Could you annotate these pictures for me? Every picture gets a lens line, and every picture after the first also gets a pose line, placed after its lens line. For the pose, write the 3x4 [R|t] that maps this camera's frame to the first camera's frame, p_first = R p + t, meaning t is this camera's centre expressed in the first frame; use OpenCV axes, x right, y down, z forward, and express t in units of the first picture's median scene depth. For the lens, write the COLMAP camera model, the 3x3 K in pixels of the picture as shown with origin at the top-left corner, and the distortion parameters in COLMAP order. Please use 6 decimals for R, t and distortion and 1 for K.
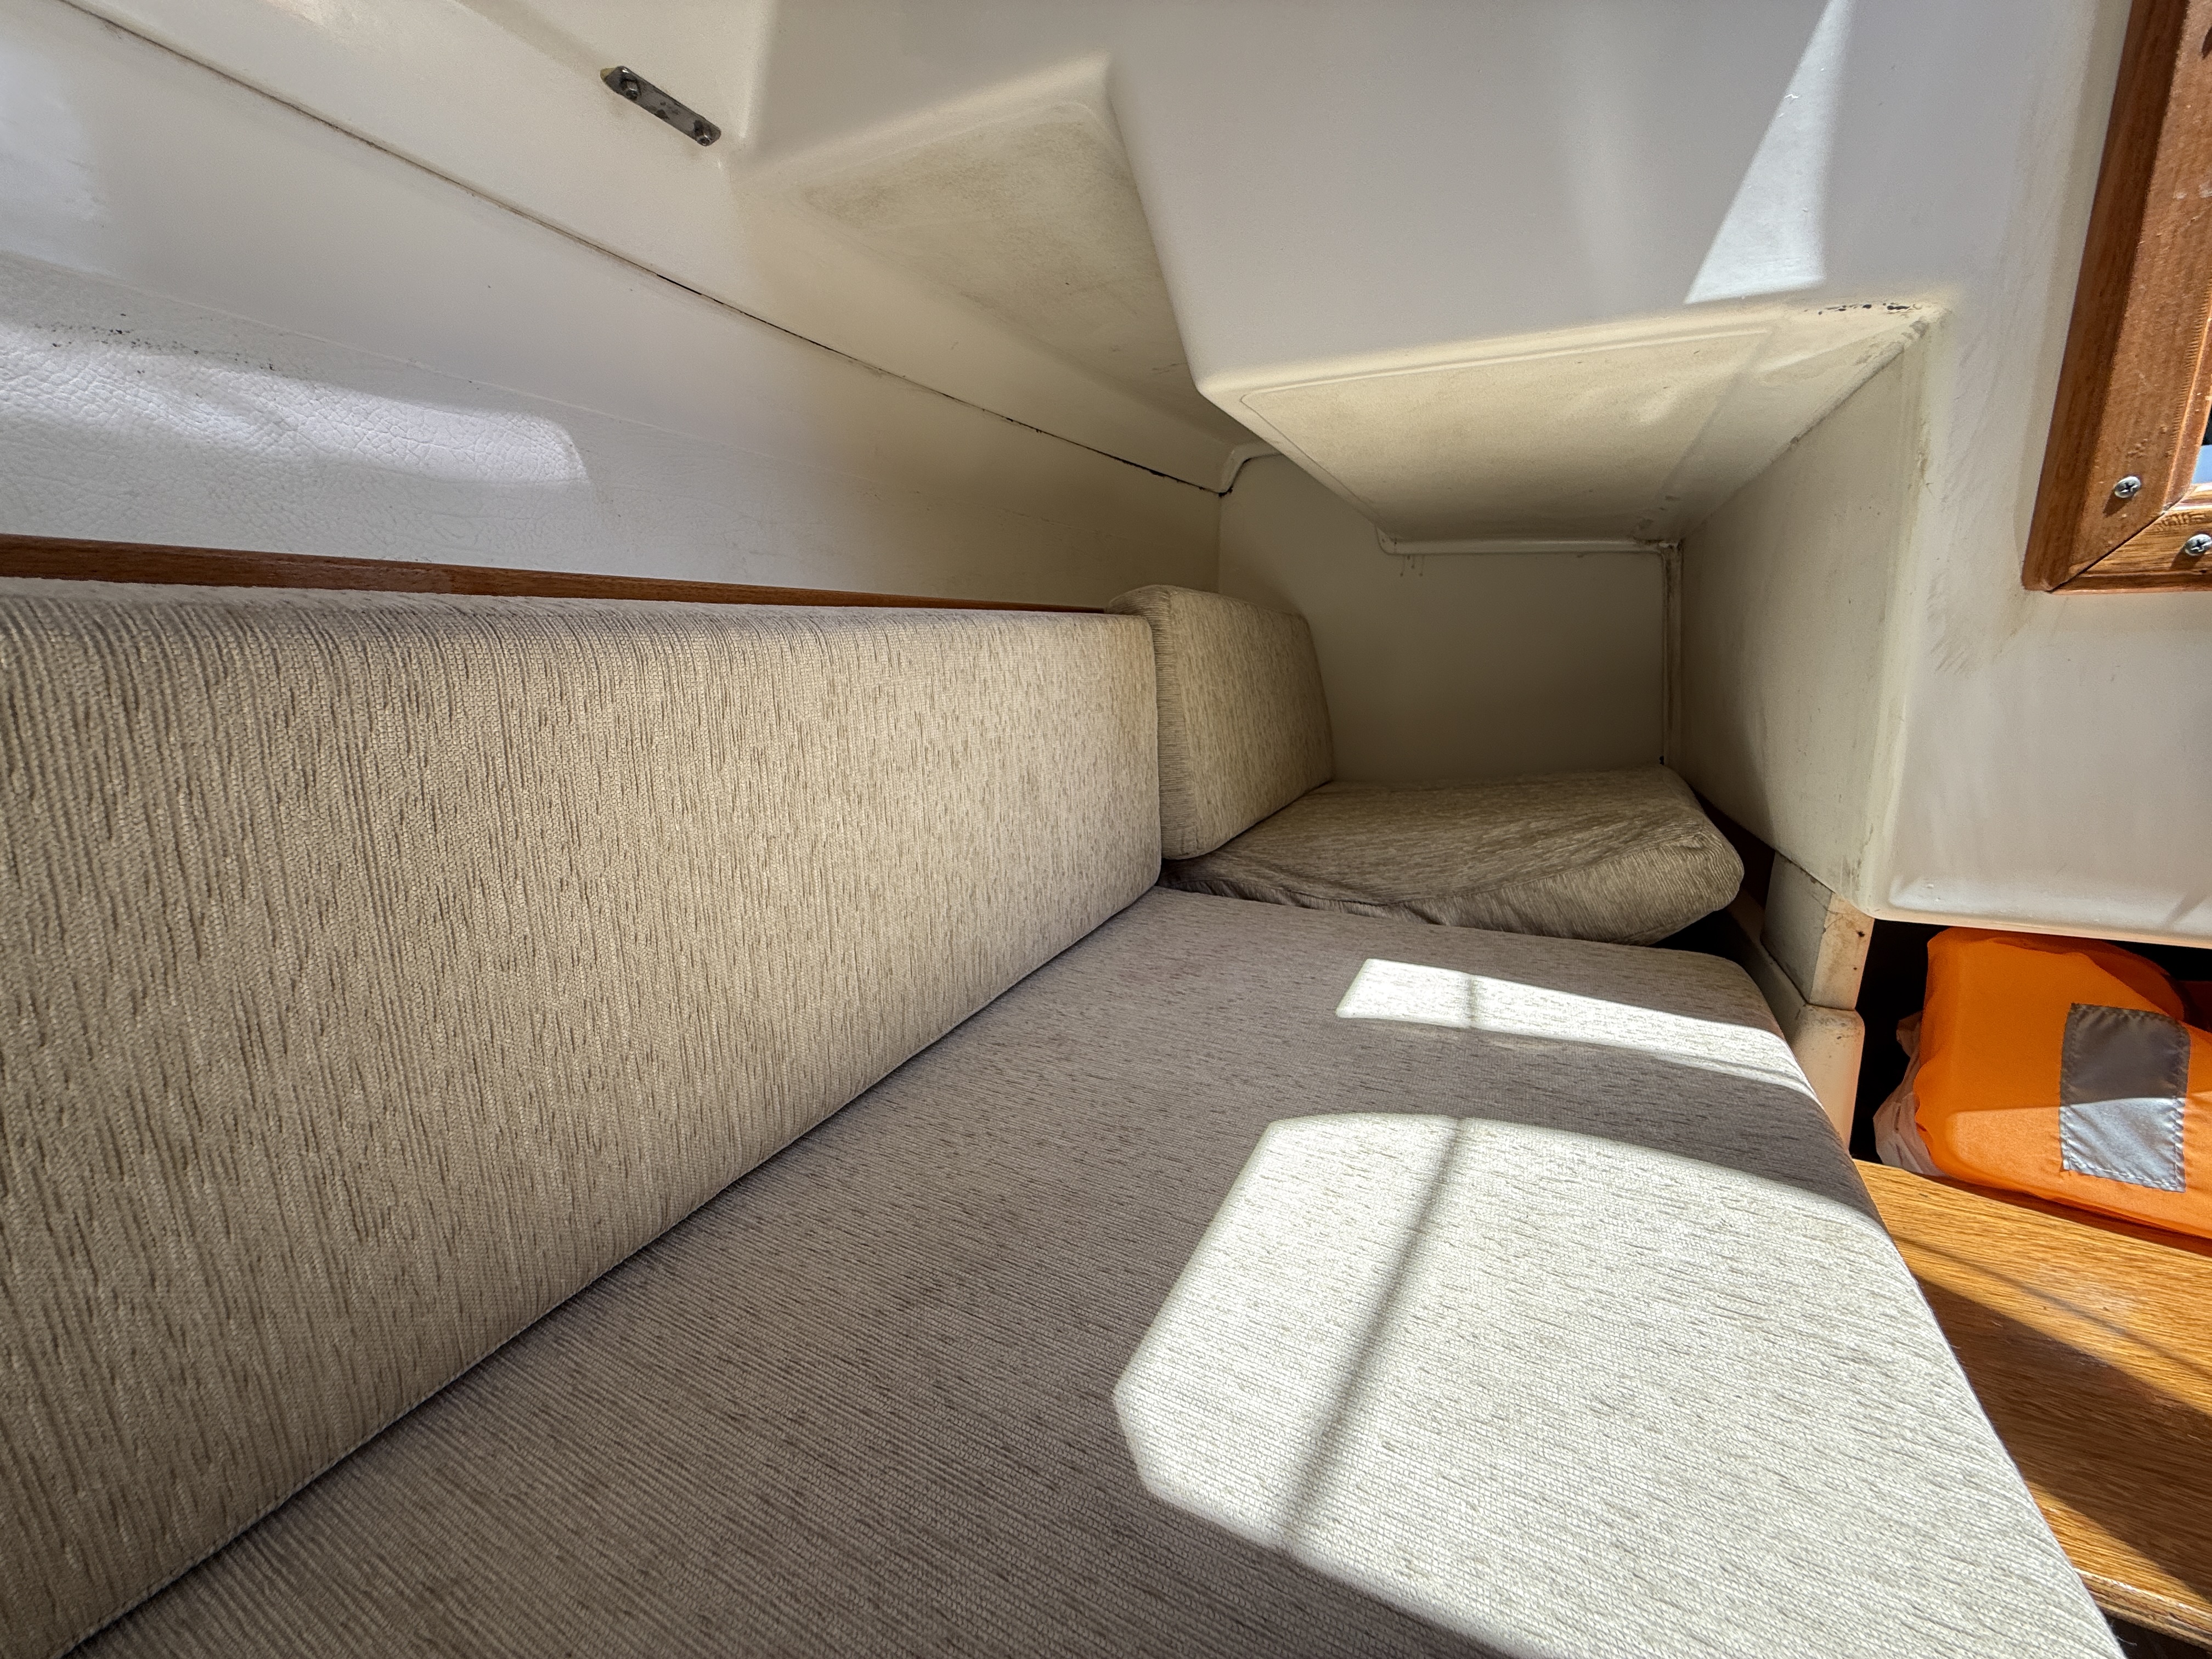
lens RADIAL K [[883.7, 0, 1108.2], [0, 883.7, 833.6], [0, 0, 1]] dist [0.000398, -0.000364]
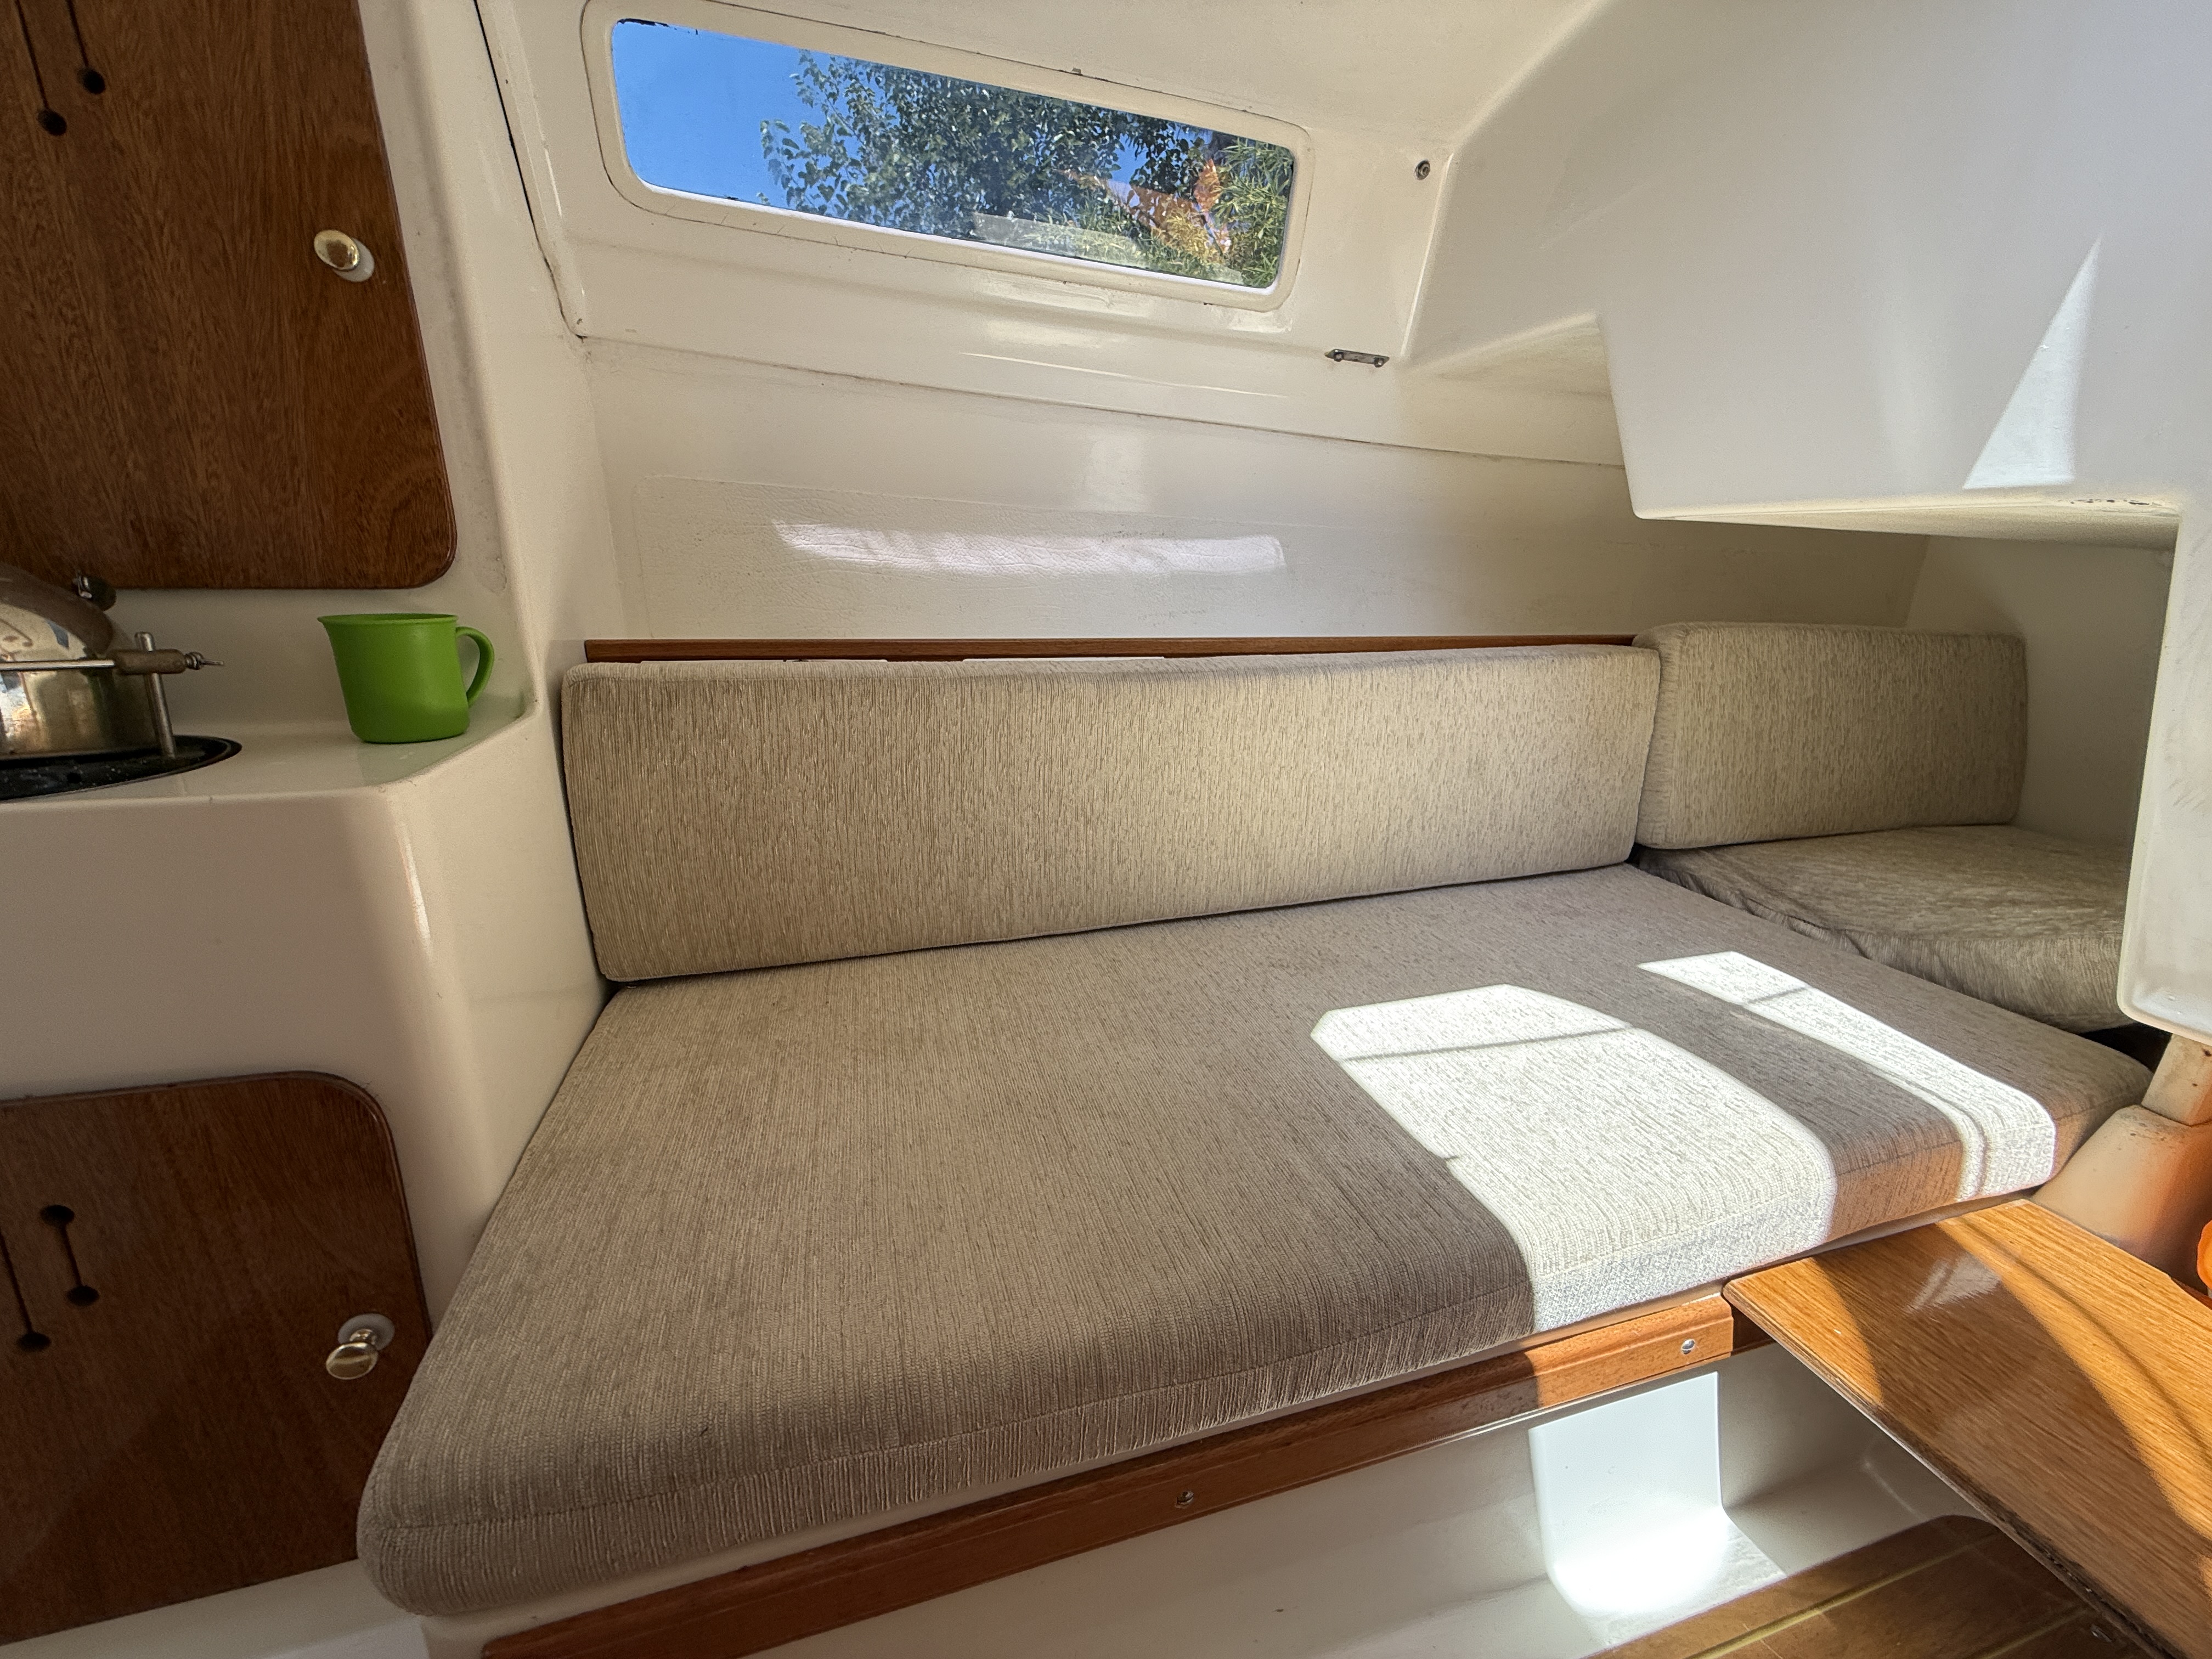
lens RADIAL K [[883.7, 0, 1108.2], [0, 883.7, 833.6], [0, 0, 1]] dist [0.000398, -0.000364]
pose [[0.683397, 0.230793, -0.692606, 0.648532], [-0.176483, 0.972803, 0.150025, -0.063978], [0.708394, 0.019706, 0.705542, -0.634228]]
